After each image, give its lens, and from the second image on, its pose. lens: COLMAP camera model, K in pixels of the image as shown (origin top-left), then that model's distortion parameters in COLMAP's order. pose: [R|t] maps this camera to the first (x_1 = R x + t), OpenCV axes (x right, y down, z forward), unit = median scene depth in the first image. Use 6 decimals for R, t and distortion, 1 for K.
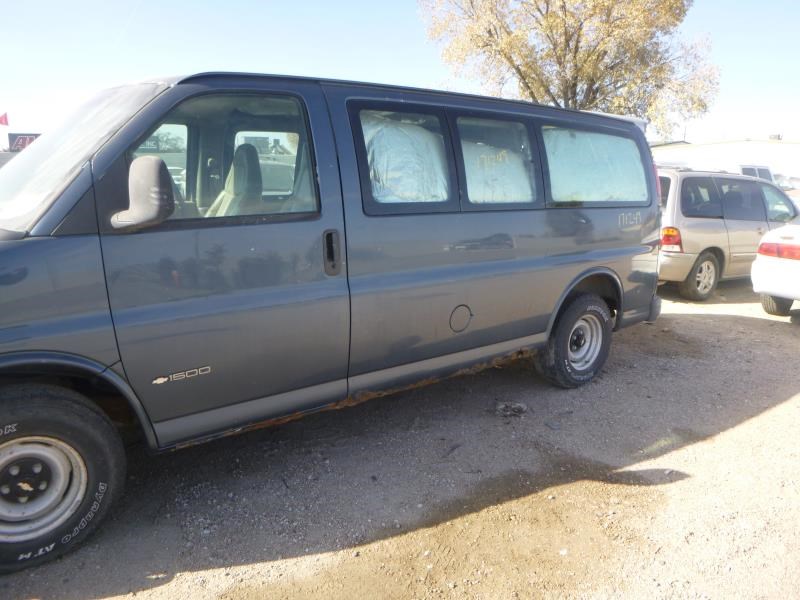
lens RADIAL K [[561.1, 0, 402.7], [0, 561.1, 265.5], [0, 0, 1]] dist [-0.010197, -0.002679]
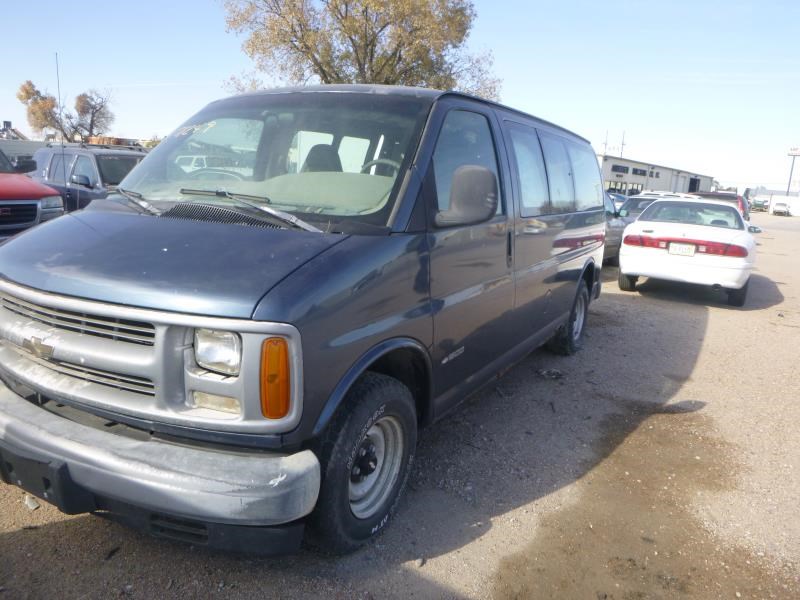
lens RADIAL K [[561.1, 0, 402.7], [0, 561.1, 265.5], [0, 0, 1]] dist [-0.010197, -0.002679]
pose [[0.935752, -0.032348, 0.351172, -0.760662], [0.029647, 0.999475, 0.013068, -0.005244], [-0.351410, -0.001817, 0.936220, -0.035526]]
